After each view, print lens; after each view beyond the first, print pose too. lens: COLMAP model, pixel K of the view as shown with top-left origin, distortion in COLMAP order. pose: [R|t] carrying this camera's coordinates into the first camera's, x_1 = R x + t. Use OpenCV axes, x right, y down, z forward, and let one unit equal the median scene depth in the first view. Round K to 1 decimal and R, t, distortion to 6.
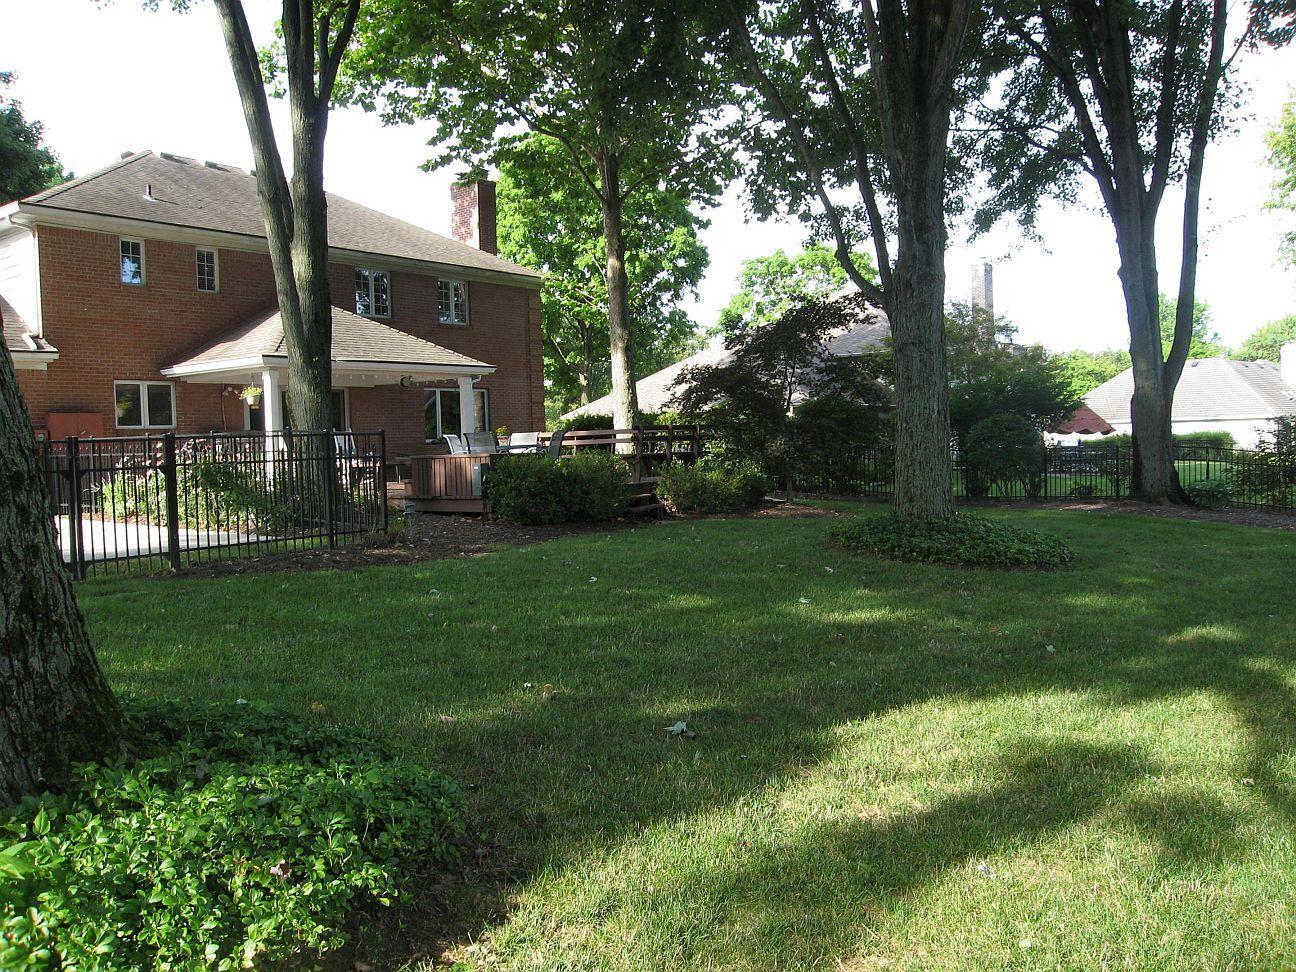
lens RADIAL K [[1056.5, 0, 648.0], [0, 1056.5, 486.0], [0, 0, 1]] dist [-0.125966, 0.084608]
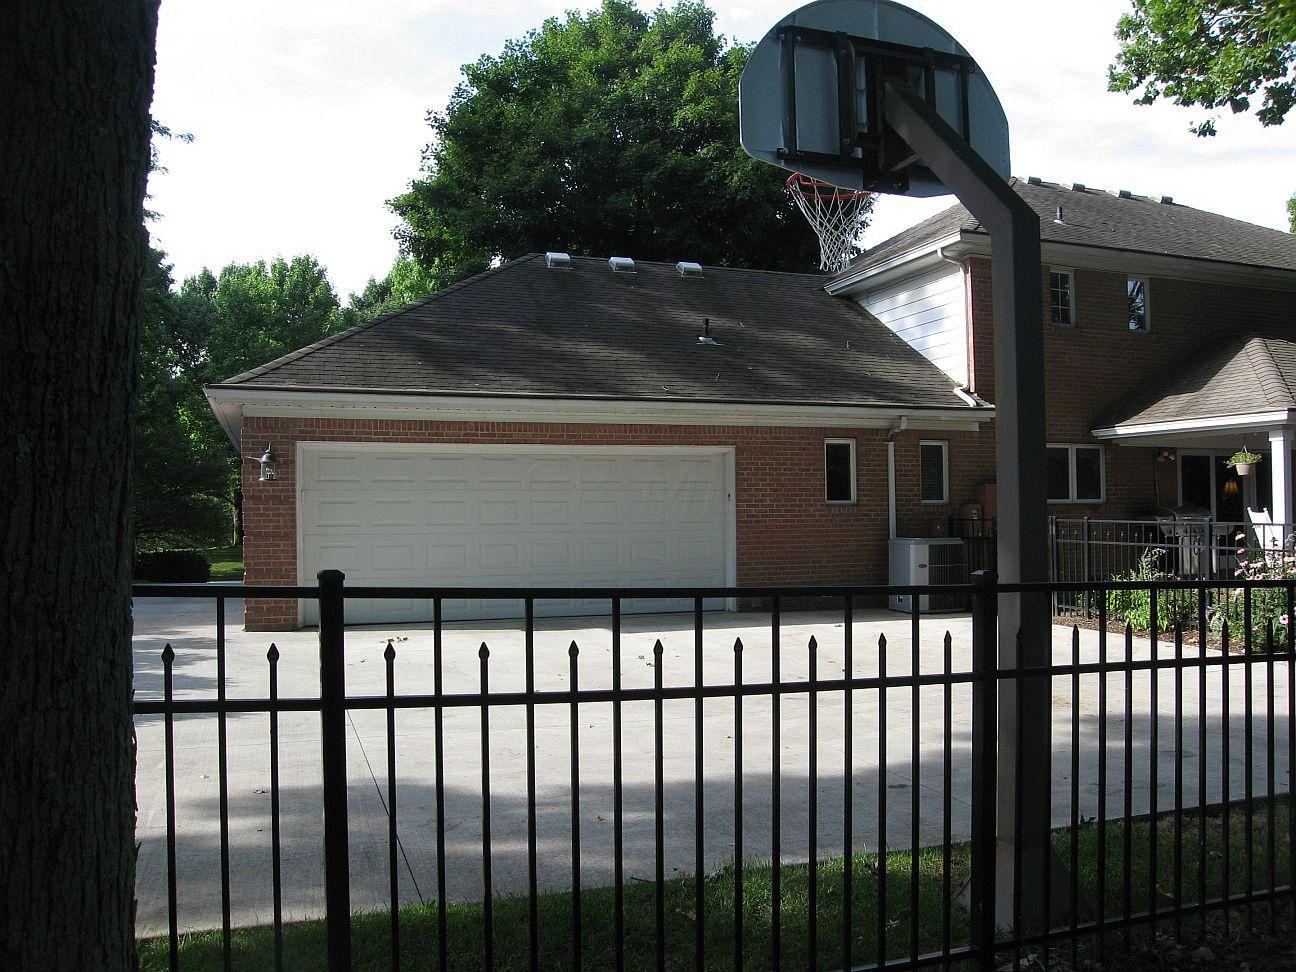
lens RADIAL K [[1056.5, 0, 648.0], [0, 1056.5, 486.0], [0, 0, 1]] dist [-0.125966, 0.084608]
pose [[0.853317, 0.008520, -0.521323, -0.350493], [-0.038515, 0.998165, -0.046729, -0.018177], [0.519968, 0.059954, 0.852079, 0.134982]]
